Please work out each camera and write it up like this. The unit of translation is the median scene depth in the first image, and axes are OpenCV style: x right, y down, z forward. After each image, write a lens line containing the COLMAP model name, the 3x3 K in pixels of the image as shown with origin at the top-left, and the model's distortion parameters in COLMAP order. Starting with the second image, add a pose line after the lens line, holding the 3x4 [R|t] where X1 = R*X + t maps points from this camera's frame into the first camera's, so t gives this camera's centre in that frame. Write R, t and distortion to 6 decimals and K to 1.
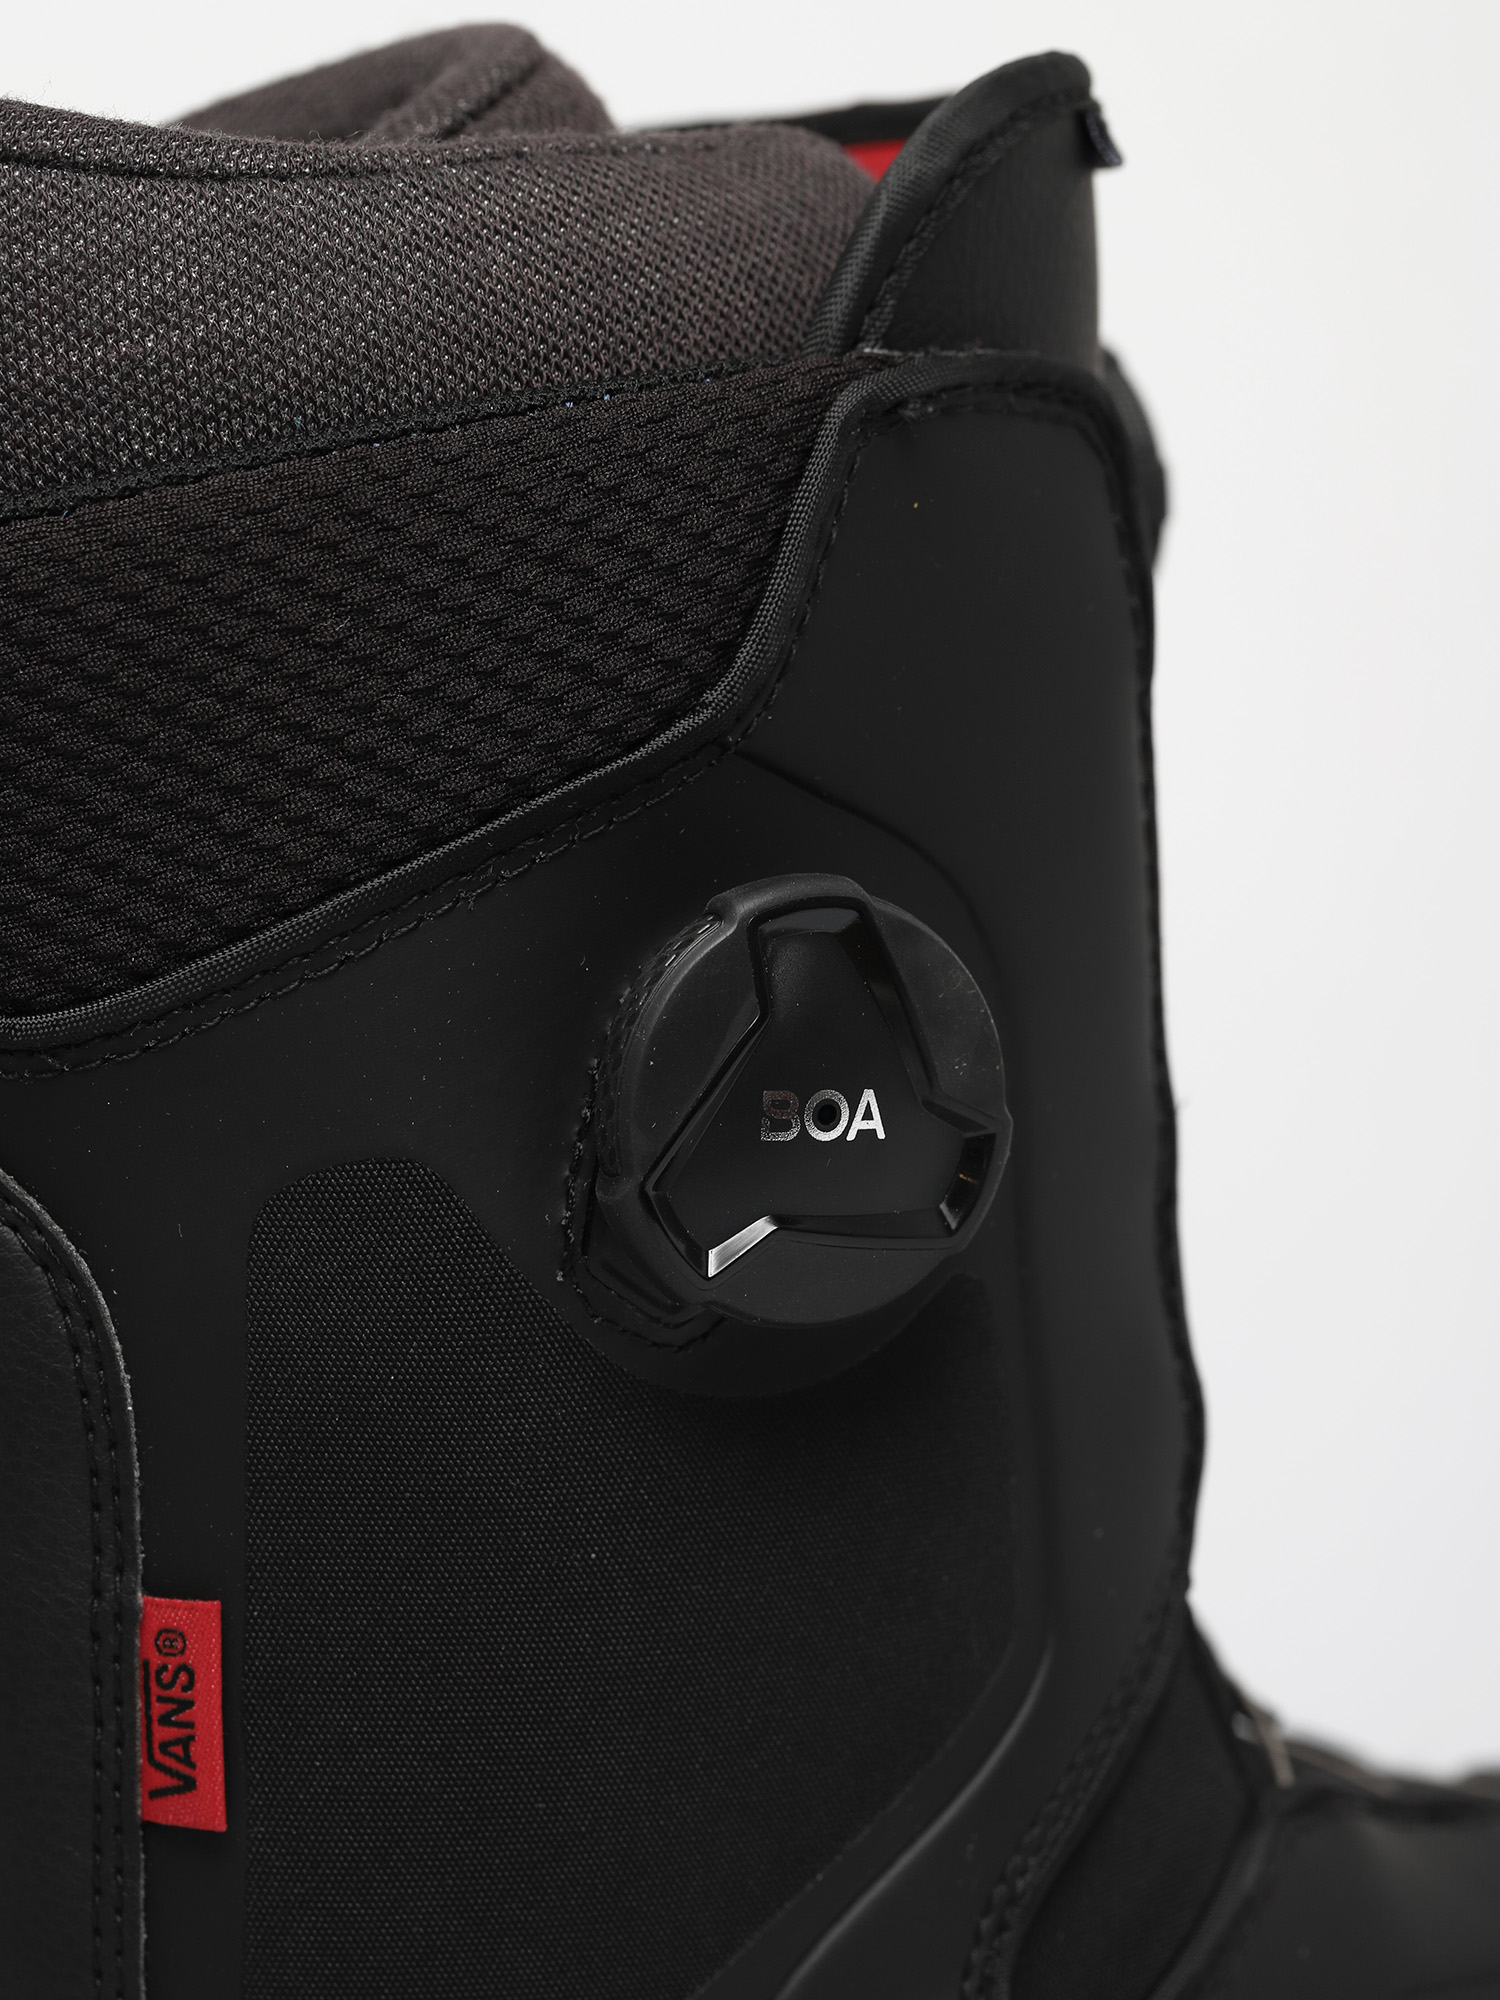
lens RADIAL K [[5719.9, 0, 750.0], [0, 5719.9, 1000.0], [0, 0, 1]] dist [0.018216, -0.362663]
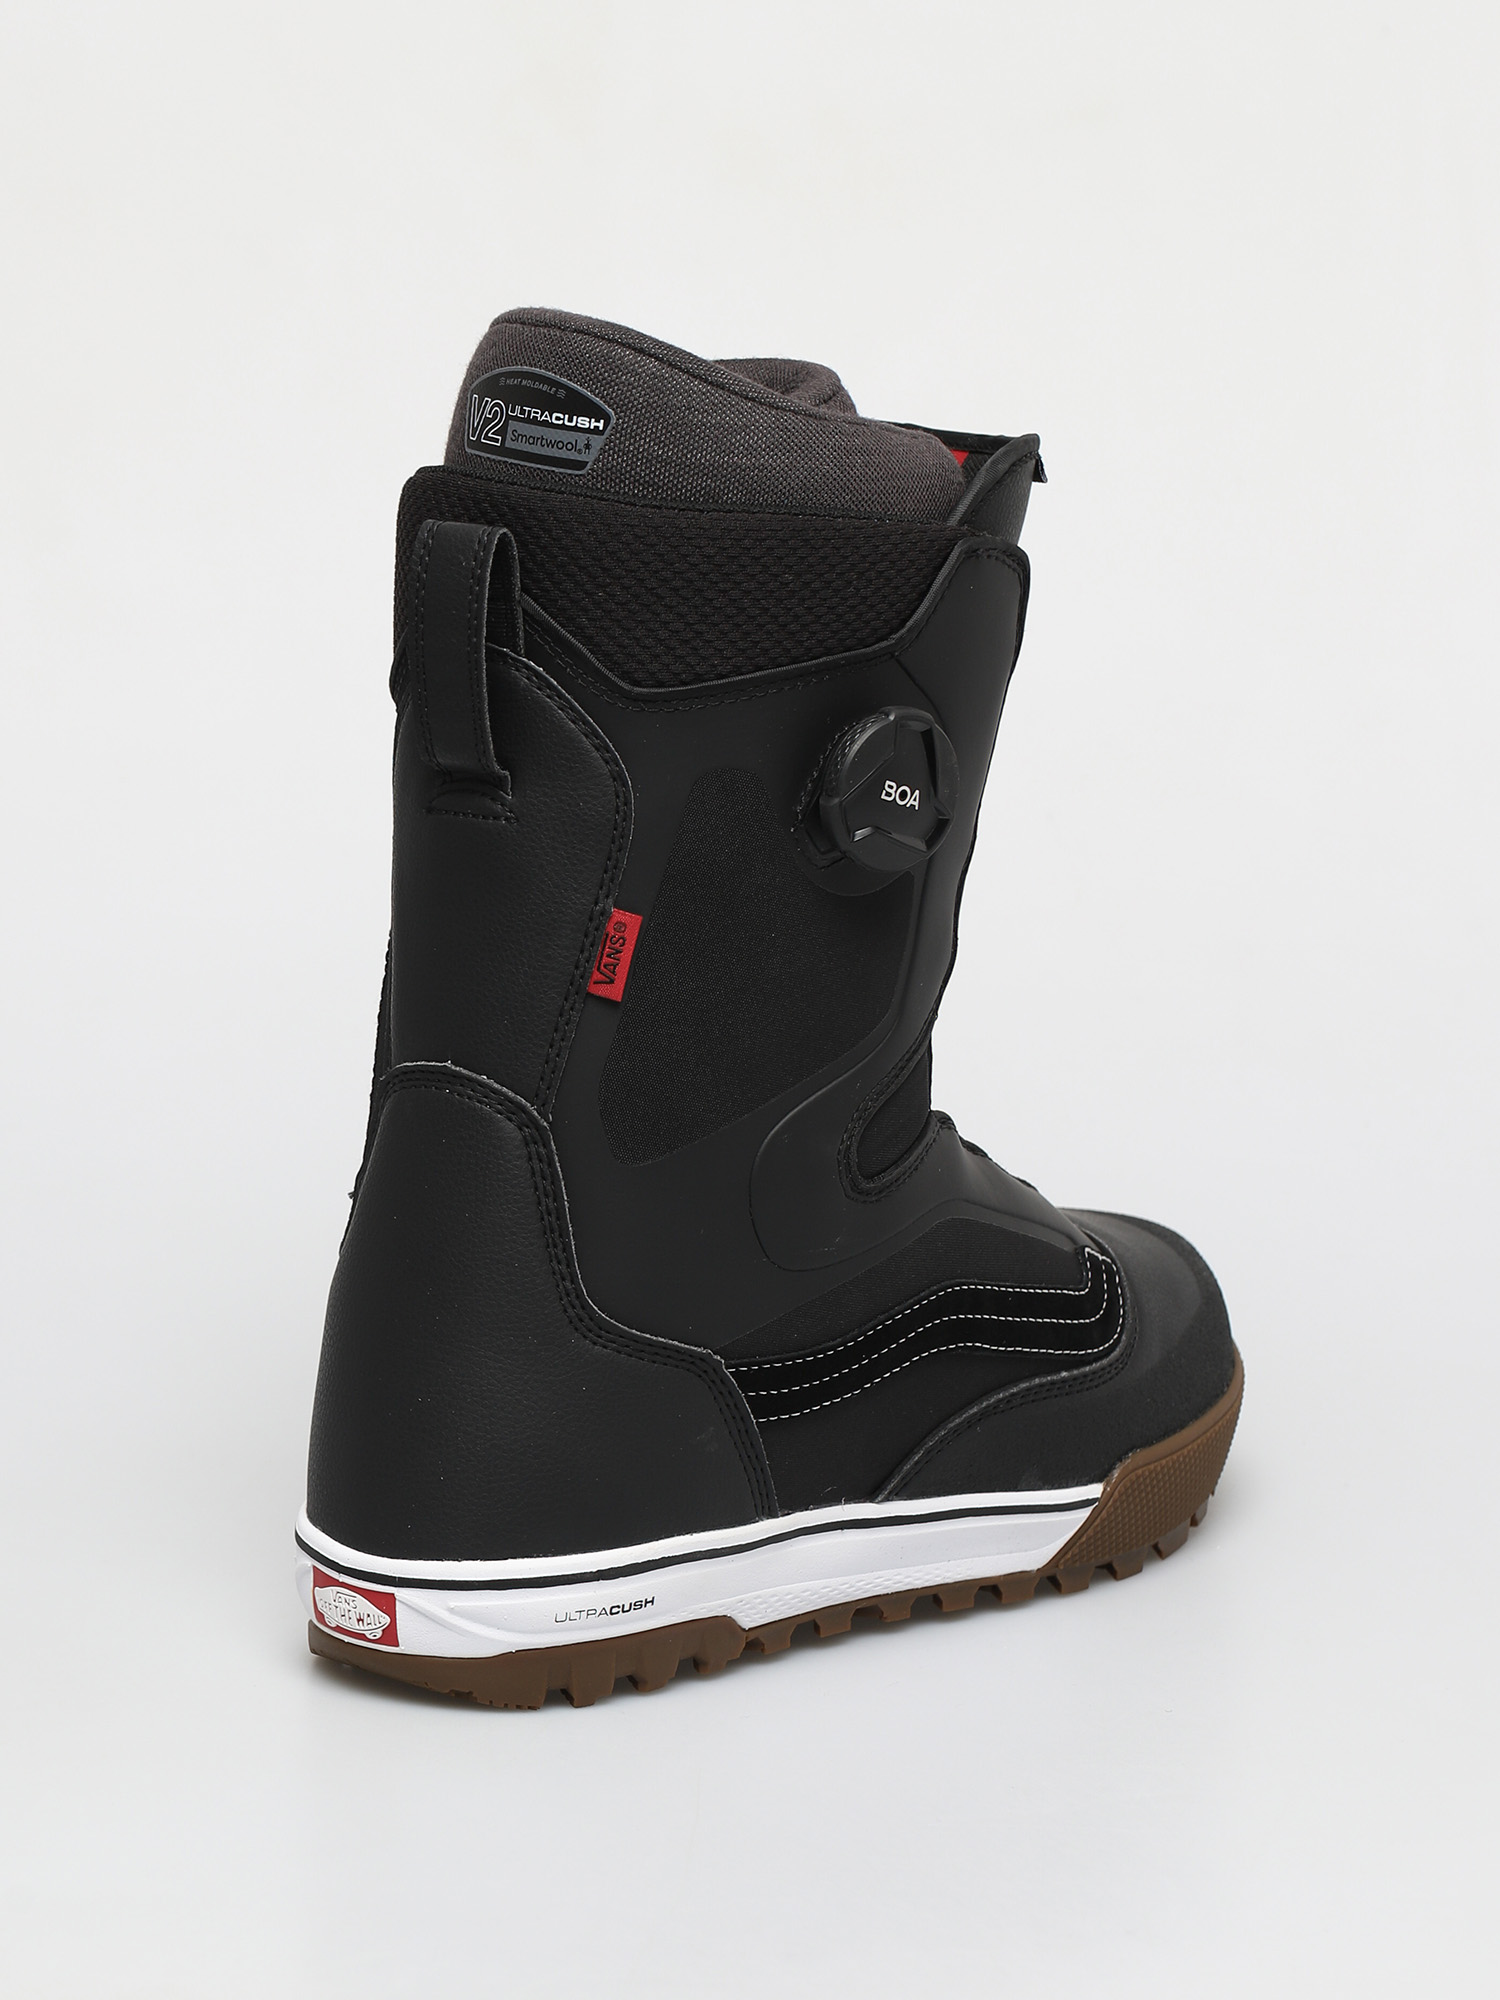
lens RADIAL K [[5719.9, 0, 750.0], [0, 5719.9, 1000.0], [0, 0, 1]] dist [0.018216, -0.362663]
pose [[0.938327, 0.235423, 0.253217, -0.714522], [-0.230738, 0.971807, -0.048489, 0.261130], [-0.257493, -0.012929, 0.966194, -1.605500]]
